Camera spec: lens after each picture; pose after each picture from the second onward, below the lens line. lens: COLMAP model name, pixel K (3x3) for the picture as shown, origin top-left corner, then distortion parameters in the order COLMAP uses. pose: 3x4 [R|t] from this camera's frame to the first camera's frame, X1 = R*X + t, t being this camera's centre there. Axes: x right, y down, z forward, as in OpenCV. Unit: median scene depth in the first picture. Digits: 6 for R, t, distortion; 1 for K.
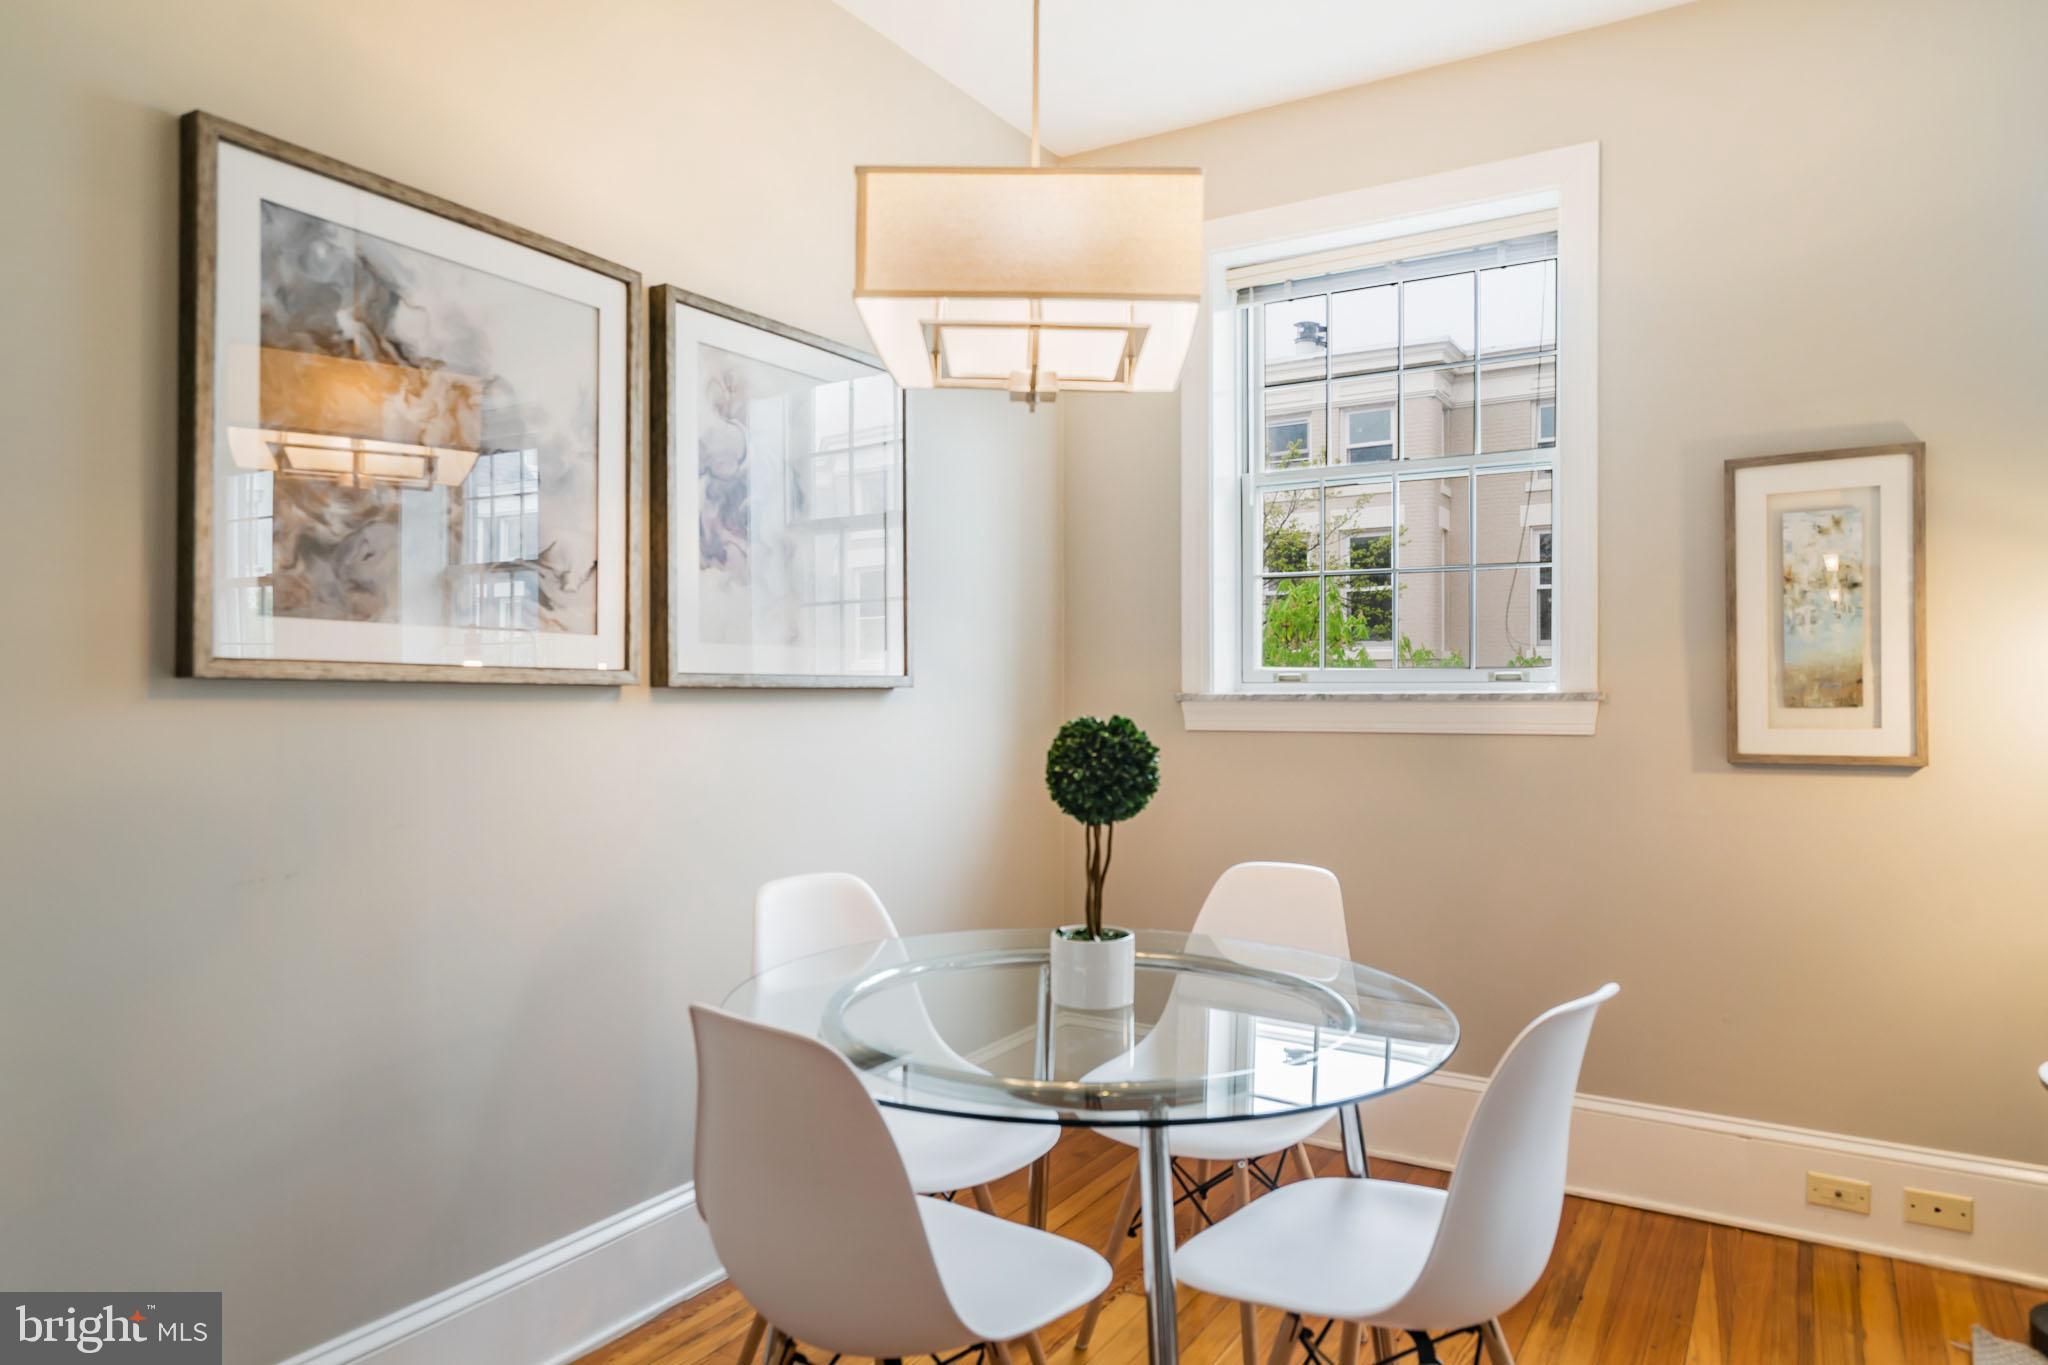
lens RADIAL K [[1244.3, 0, 1024.0], [0, 1244.3, 682.5], [0, 0, 1]] dist [0.002019, -0.000002]
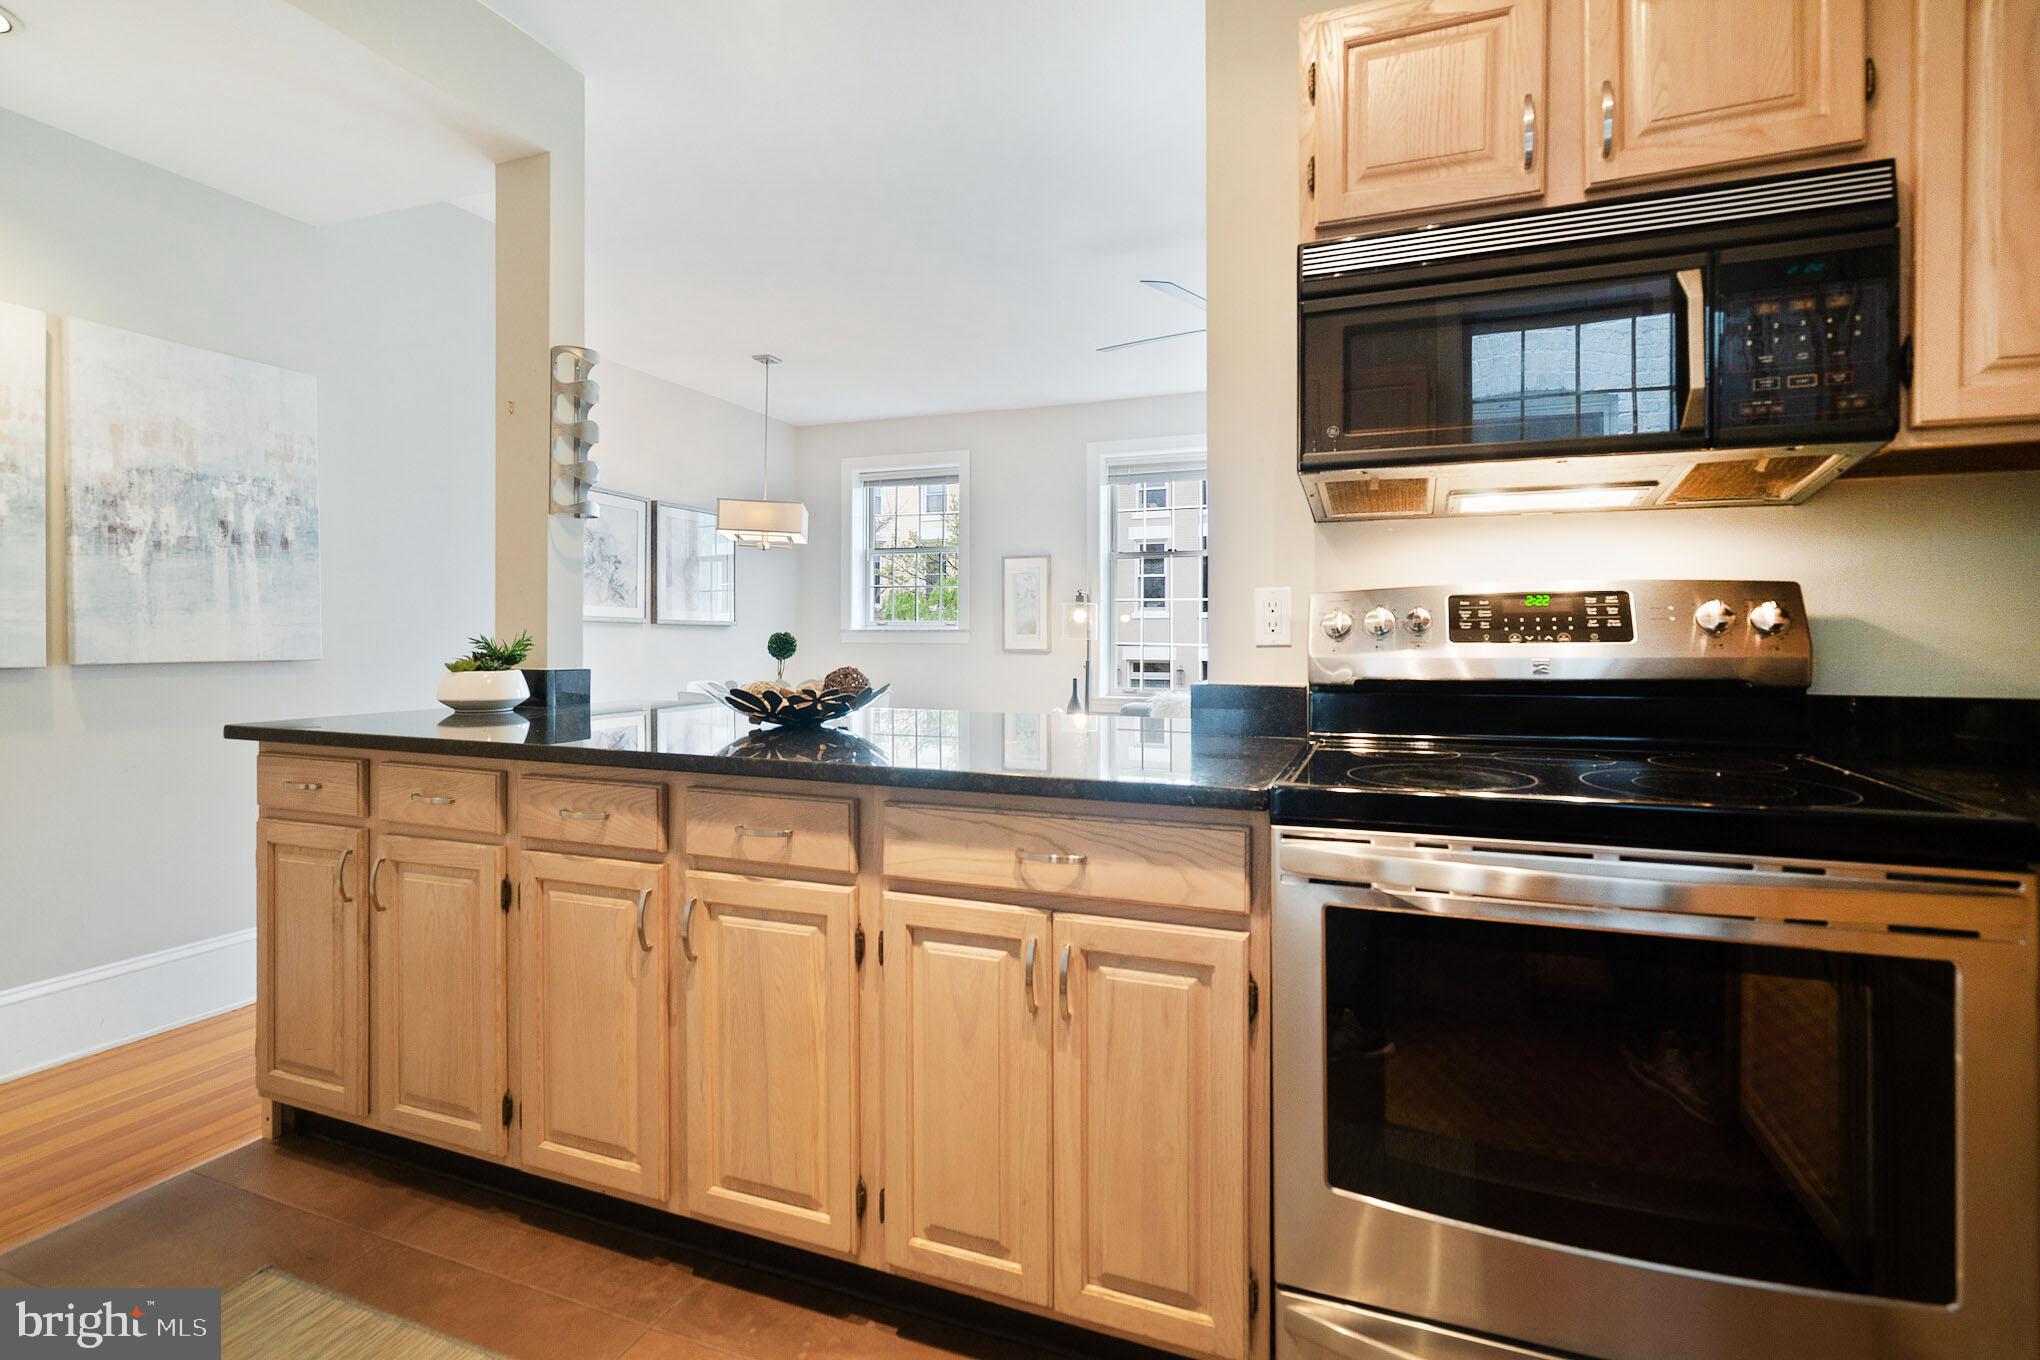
lens RADIAL K [[972.8, 0, 1047.6], [0, 972.8, 647.8], [0, 0, 1]] dist [0.002025, 0.000552]
pose [[0.982172, 0.005689, 0.187897, 0.220008], [-0.008354, 0.999875, 0.013394, 0.021972], [-0.187798, -0.014725, 0.982097, -1.549401]]
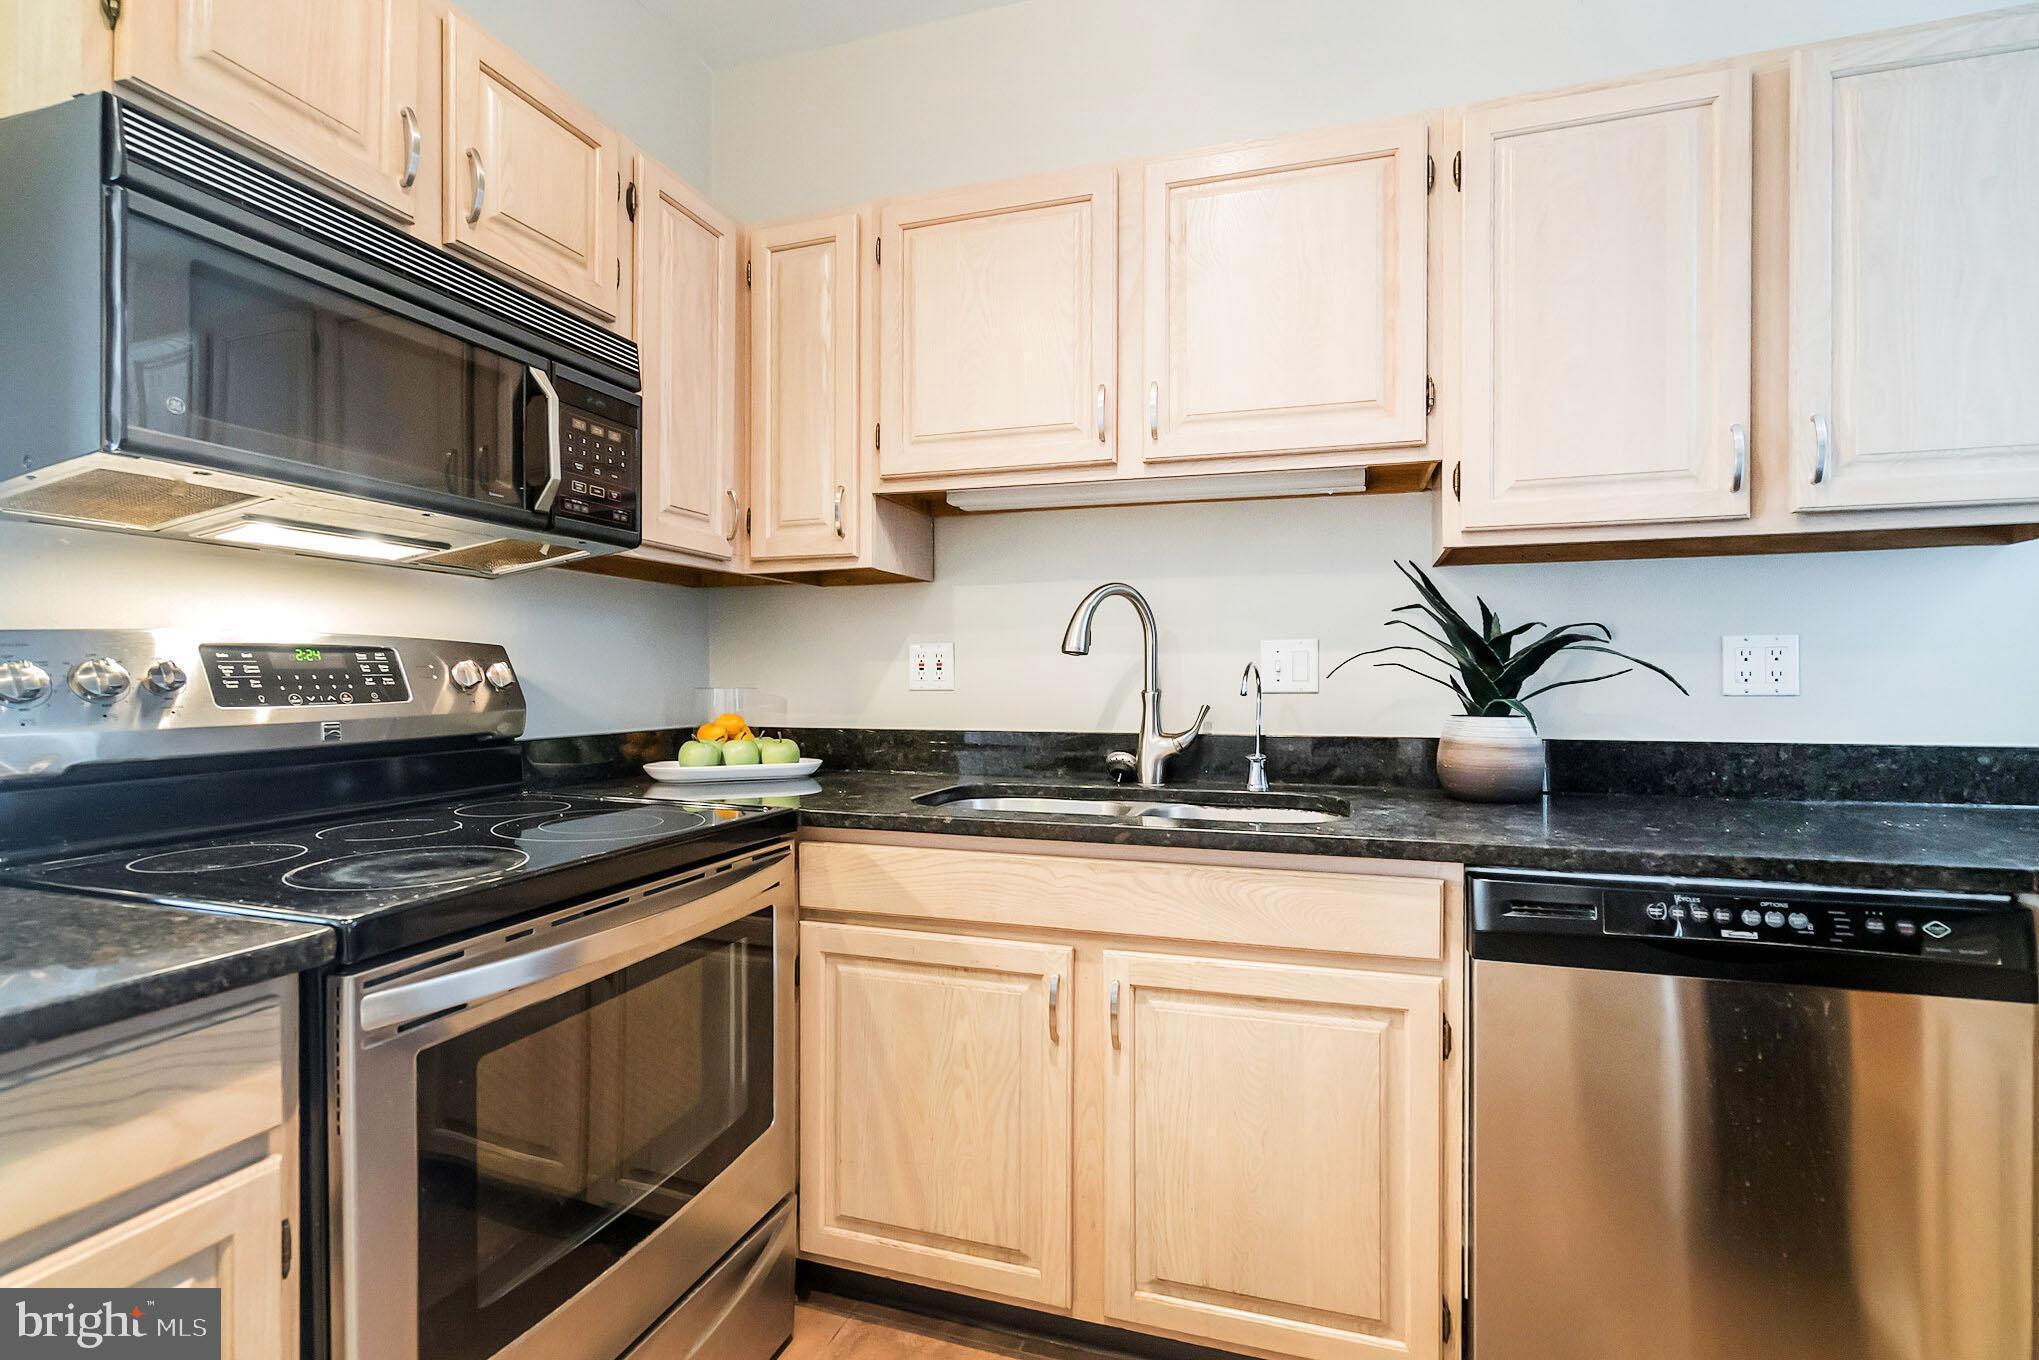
lens RADIAL K [[952.4, 0, 1019.5], [0, 952.4, 680.0], [0, 0, 1]] dist [0.000914, 0.000503]
pose [[-0.242176, 0.002277, 0.970230, 0.017490], [-0.006270, 0.999973, -0.003911, 0.009692], [-0.970212, -0.007031, -0.242155, -1.218415]]
